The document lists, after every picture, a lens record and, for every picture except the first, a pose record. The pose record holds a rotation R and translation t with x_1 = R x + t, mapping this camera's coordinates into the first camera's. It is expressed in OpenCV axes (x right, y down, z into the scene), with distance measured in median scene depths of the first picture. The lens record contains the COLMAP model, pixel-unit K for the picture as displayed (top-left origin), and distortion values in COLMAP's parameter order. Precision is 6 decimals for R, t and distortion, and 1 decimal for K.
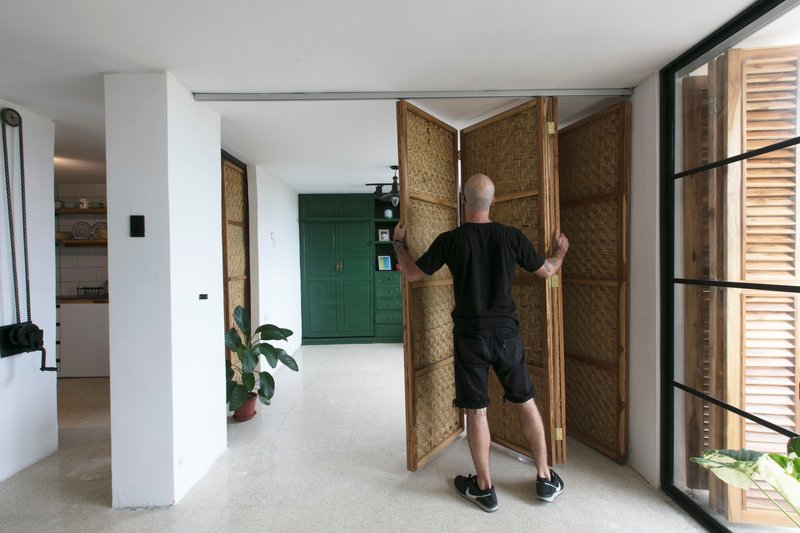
lens RADIAL K [[360.6, 0, 400.0], [0, 360.6, 266.5], [0, 0, 1]] dist [0.024541, -0.000005]
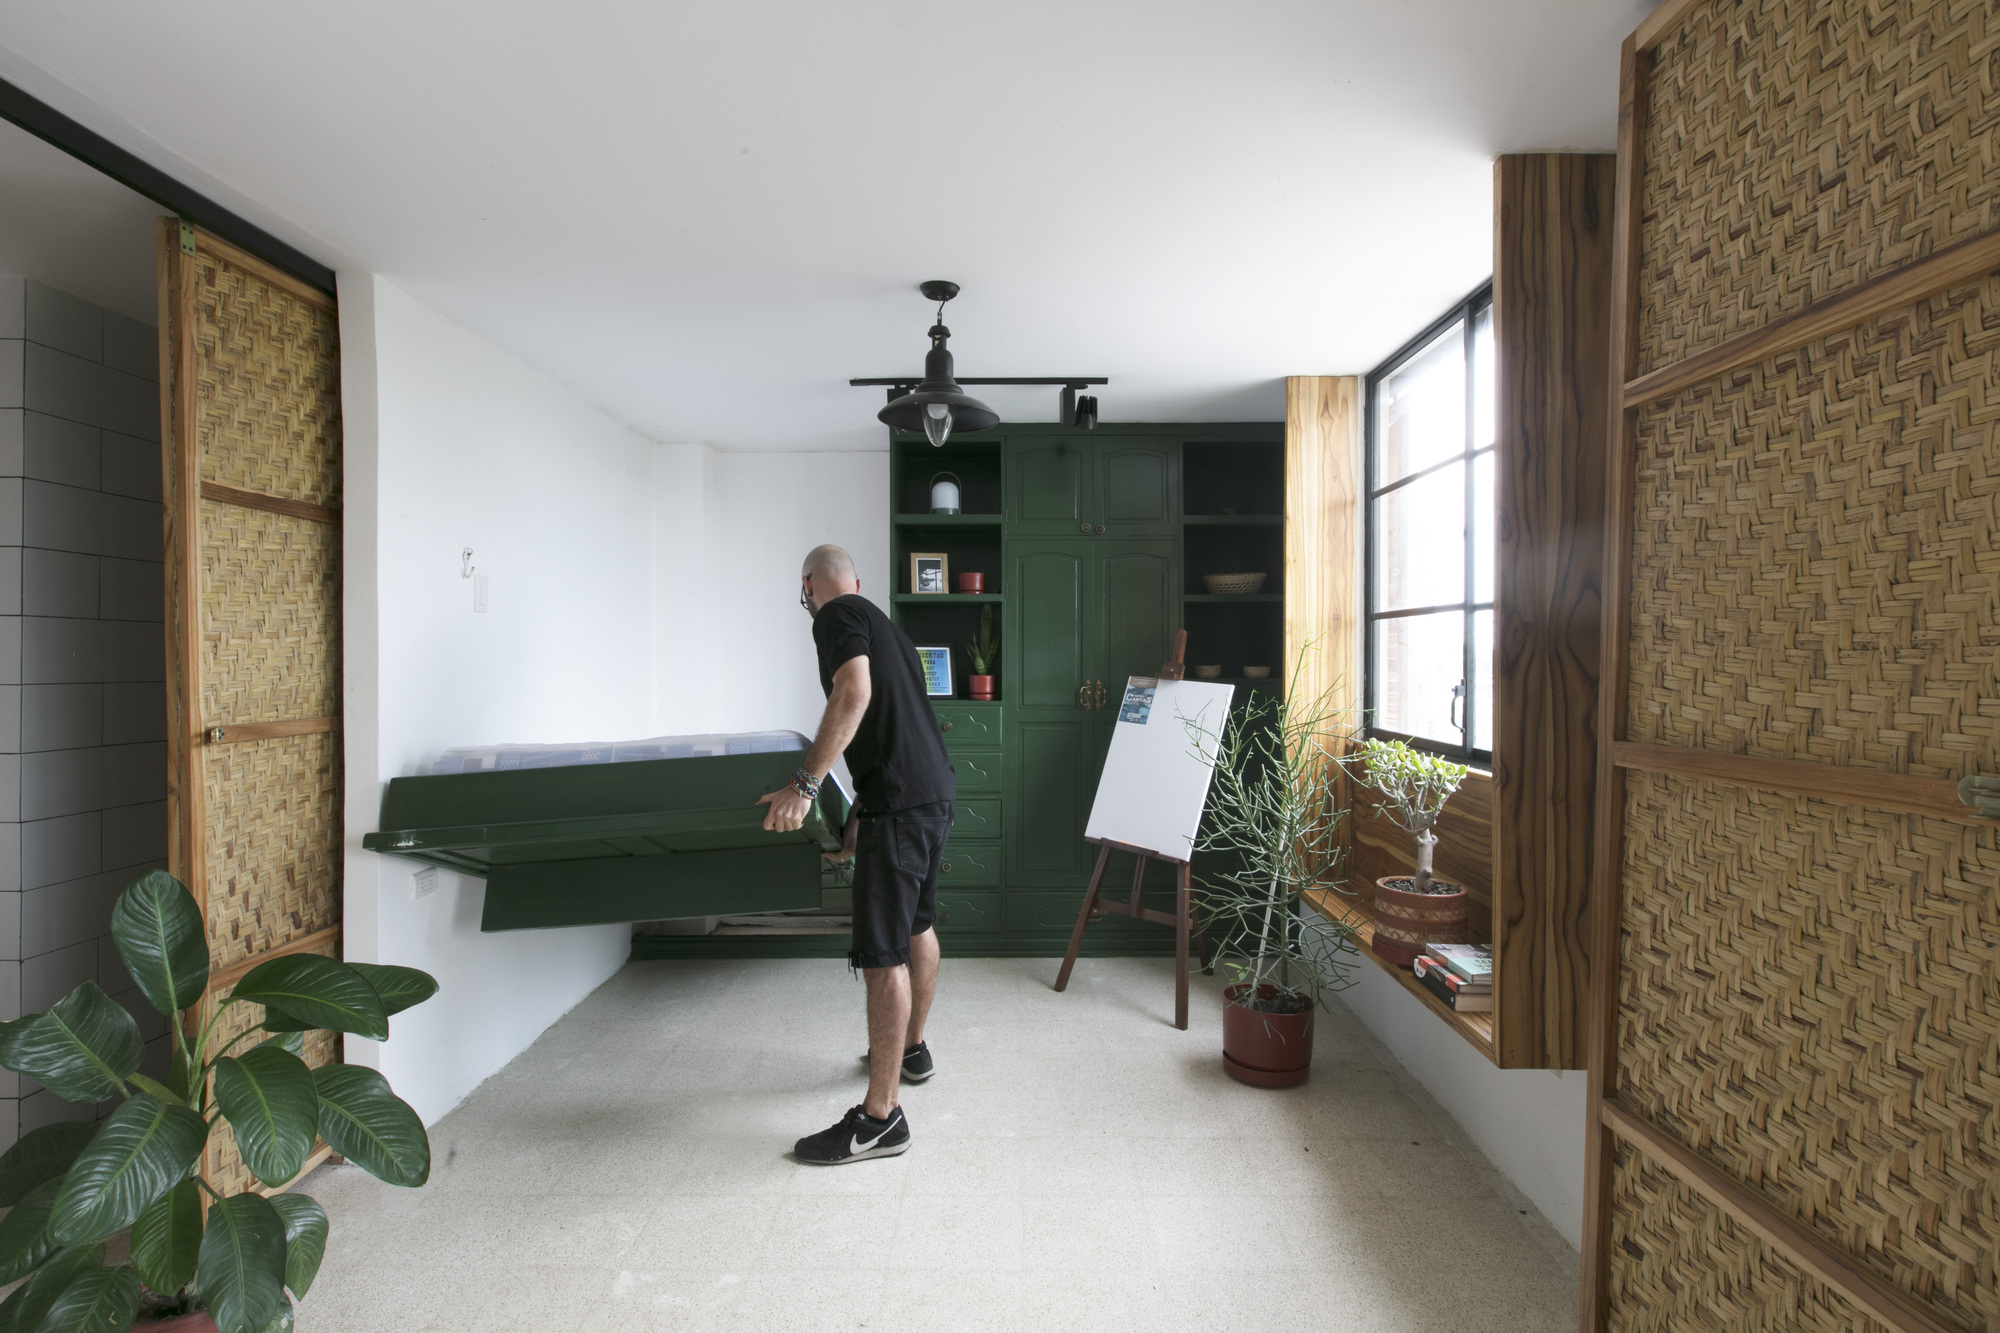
lens RADIAL K [[973.5, 0, 1000.0], [0, 973.5, 666.5], [0, 0, 1]] dist [-0.003216, -0.000231]
pose [[0.999413, 0.011599, -0.032242, 0.055460], [-0.011908, 0.999885, -0.009419, -0.009869], [0.032129, 0.009797, 0.999436, 0.352289]]
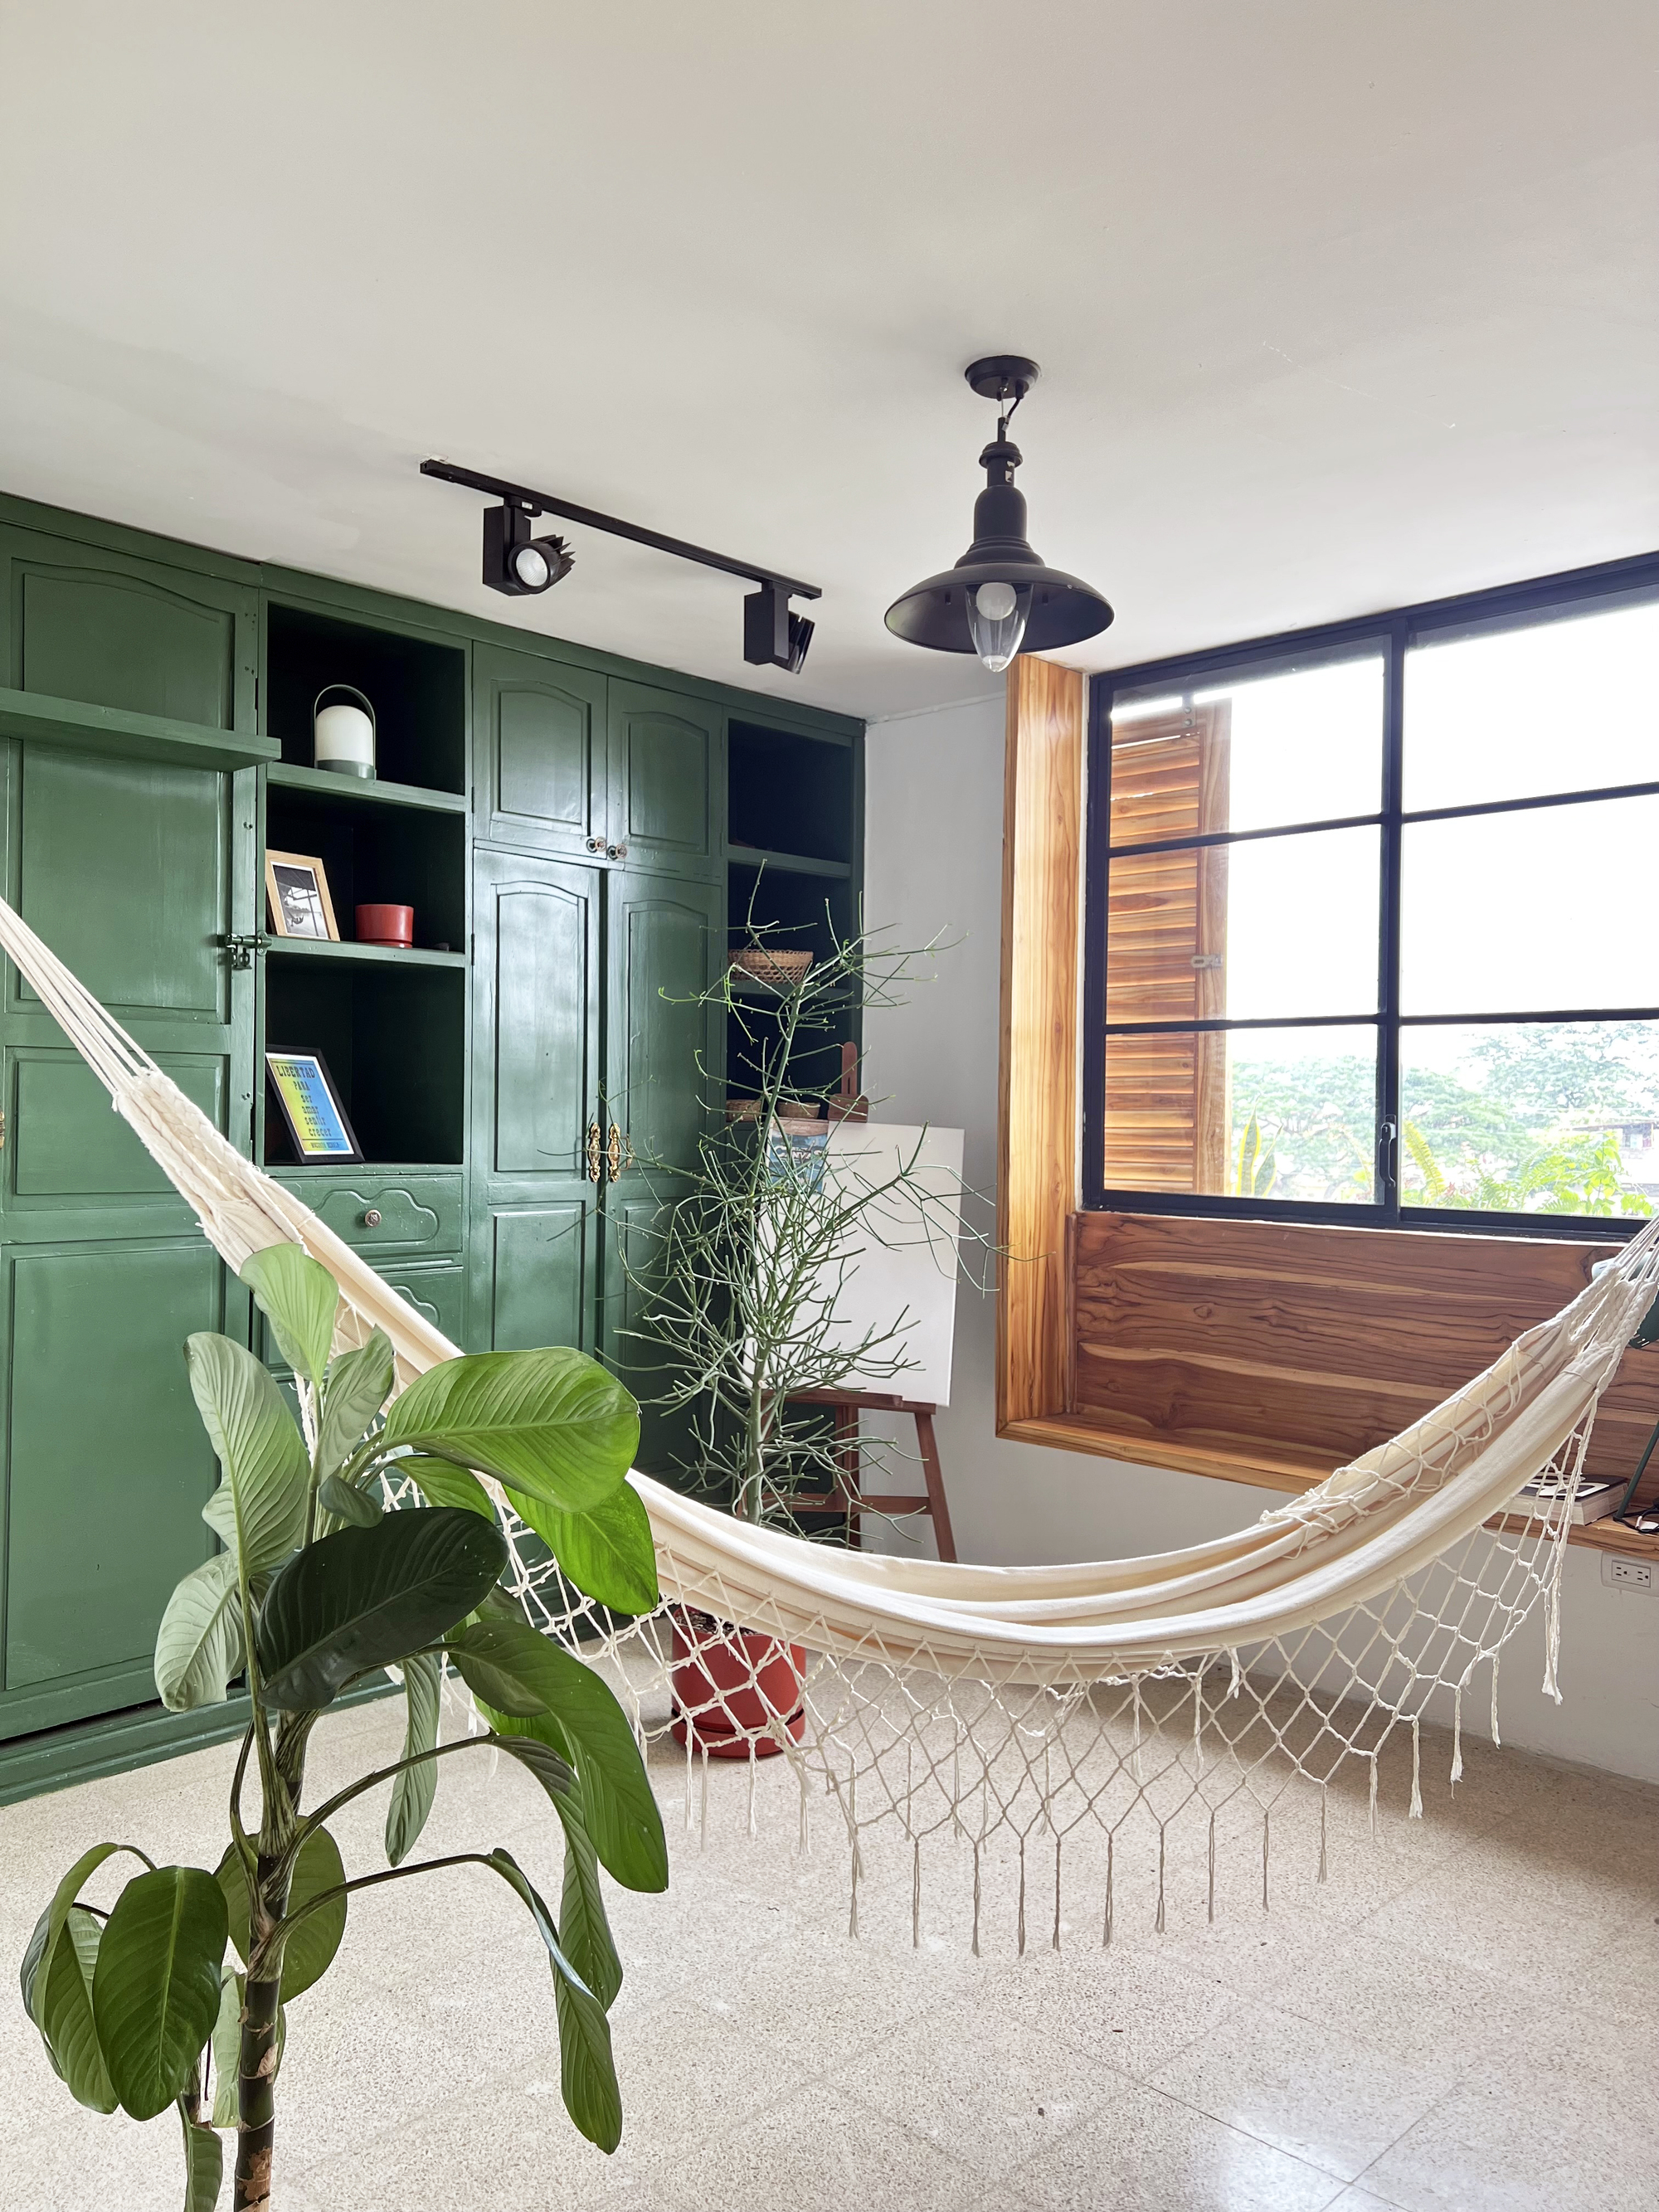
lens RADIAL K [[1594.3, 0, 829.5], [0, 1594.3, 1106.0], [0, 0, 1]] dist [0.001627, 0.000402]
pose [[0.709753, 0.015061, 0.704290, -0.476702], [-0.005143, 0.999856, -0.016199, -0.001420], [-0.704432, 0.007876, 0.709728, 0.667392]]
